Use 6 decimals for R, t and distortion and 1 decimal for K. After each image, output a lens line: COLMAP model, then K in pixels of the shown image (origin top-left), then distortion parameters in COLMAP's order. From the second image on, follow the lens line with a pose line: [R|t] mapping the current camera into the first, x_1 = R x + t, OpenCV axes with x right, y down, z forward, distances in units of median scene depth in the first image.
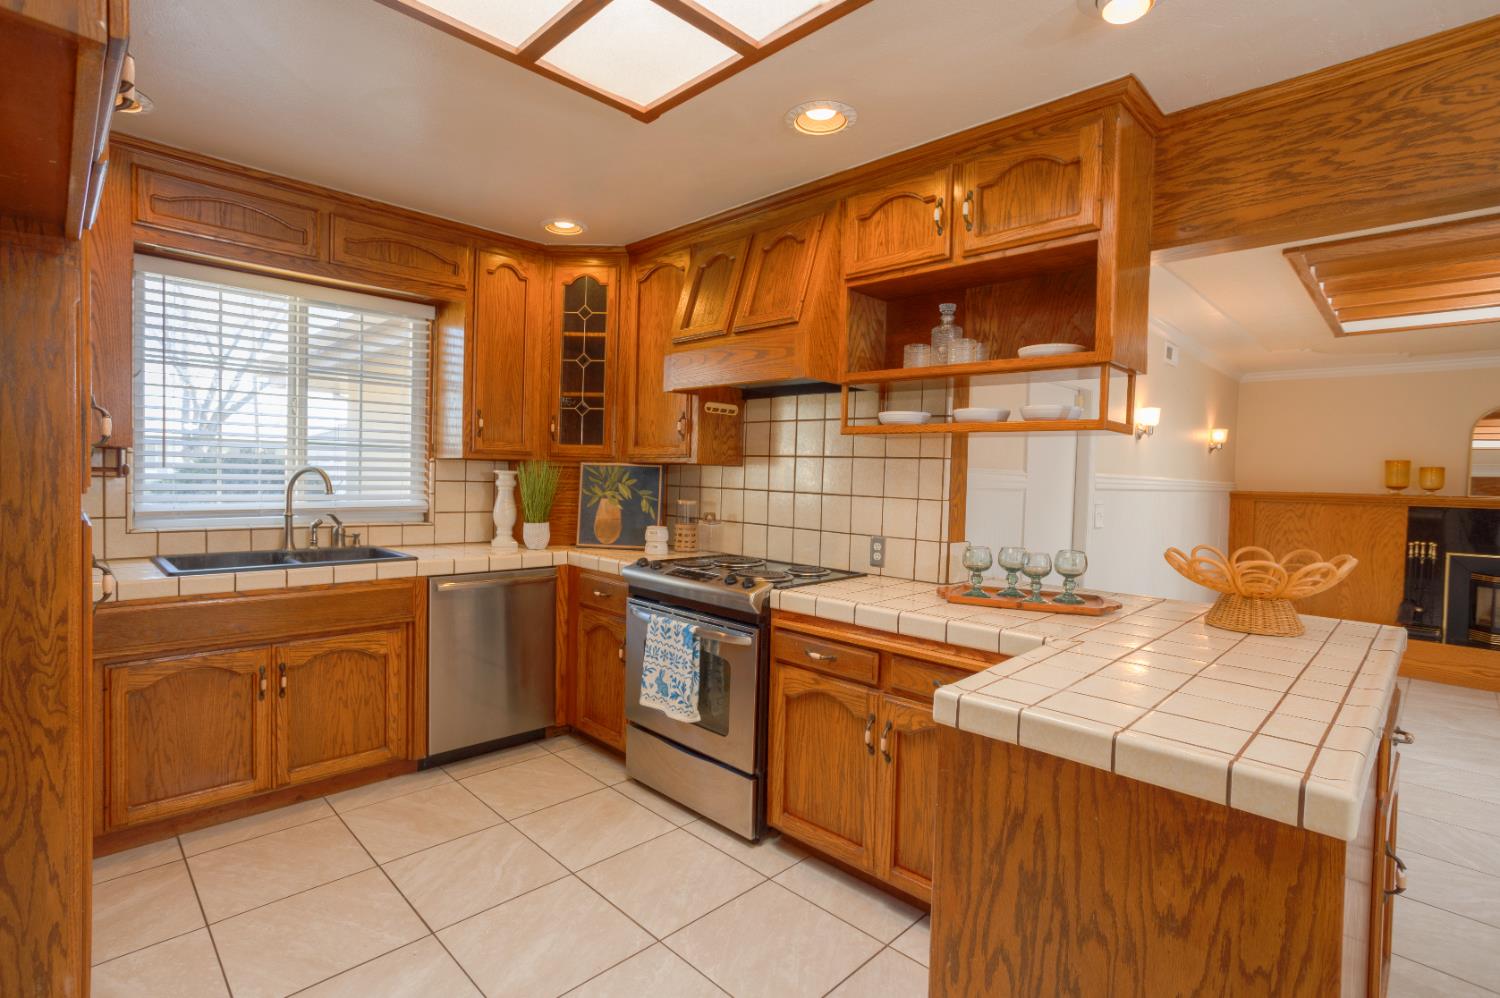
lens RADIAL K [[719.4, 0, 730.3], [0, 719.4, 497.2], [0, 0, 1]] dist [-0.029576, 0.015716]
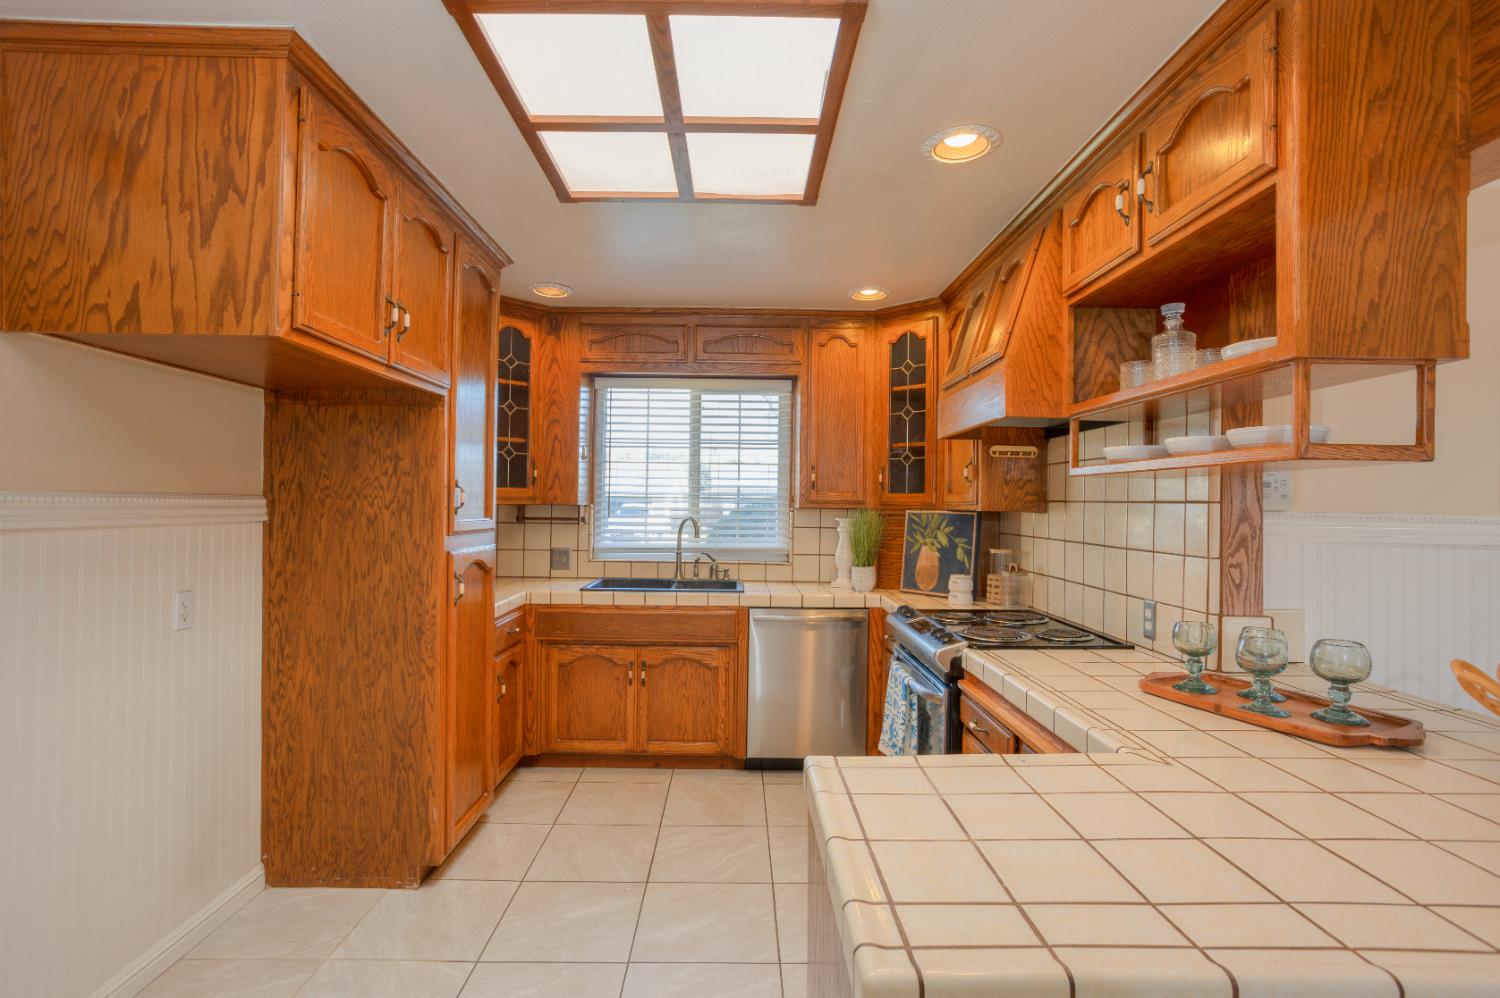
lens RADIAL K [[719.4, 0, 735.3], [0, 719.4, 502.3], [0, 0, 1]] dist [-0.029576, 0.015716]
pose [[0.718931, -0.018880, -0.694825, 0.400864], [-0.018567, 0.998753, -0.046349, -0.008836], [0.694833, 0.046222, 0.717684, 0.102685]]
